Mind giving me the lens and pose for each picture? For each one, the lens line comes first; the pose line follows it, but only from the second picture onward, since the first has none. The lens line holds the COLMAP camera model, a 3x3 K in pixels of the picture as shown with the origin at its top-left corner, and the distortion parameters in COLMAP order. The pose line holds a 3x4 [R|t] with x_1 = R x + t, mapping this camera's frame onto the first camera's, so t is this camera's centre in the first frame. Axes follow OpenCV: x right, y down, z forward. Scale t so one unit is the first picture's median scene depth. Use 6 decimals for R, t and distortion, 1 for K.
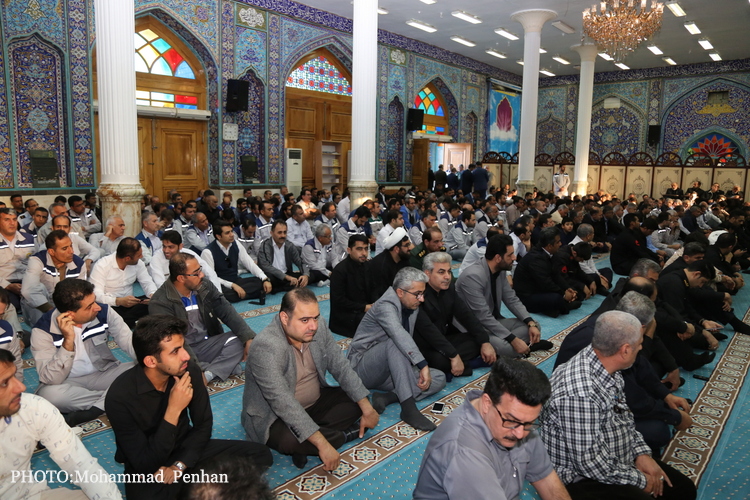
lens RADIAL K [[509.4, 0, 372.2], [0, 509.4, 244.7], [0, 0, 1]] dist [-0.132617, 0.069711]
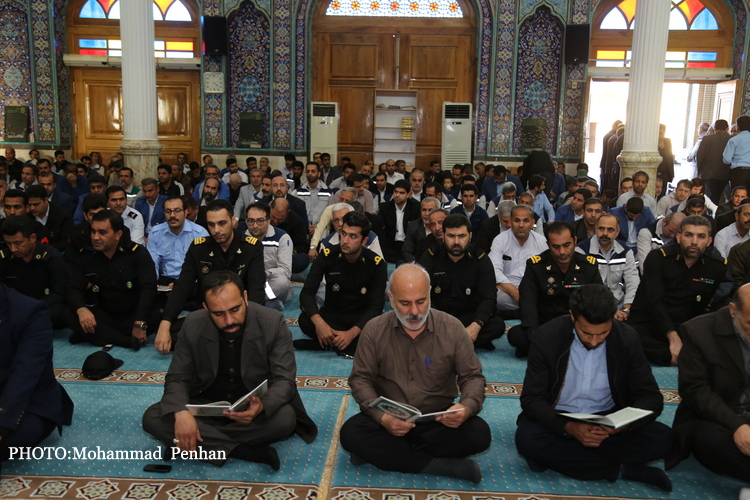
lens RADIAL K [[732.9, 0, 370.4], [0, 732.9, 253.0], [0, 0, 1]] dist [0.021479, 0.000000]
pose [[0.644603, 0.125820, -0.754093, 0.769461], [-0.122882, 0.990591, 0.060239, -0.050725], [0.754577, 0.053834, 0.653999, 0.399700]]
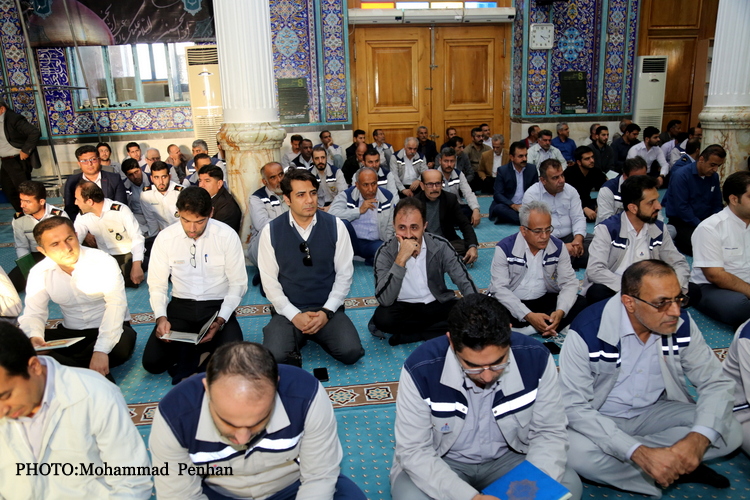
lens RADIAL K [[583.3, 0, 361.5], [0, 583.3, 259.6], [0, 0, 1]] dist [-0.088912, 0.068272]
pose [[0.750998, 0.134265, -0.646510, 0.070679], [-0.048640, 0.987697, 0.148620, -0.028989], [0.658511, -0.080167, 0.748289, 0.223160]]
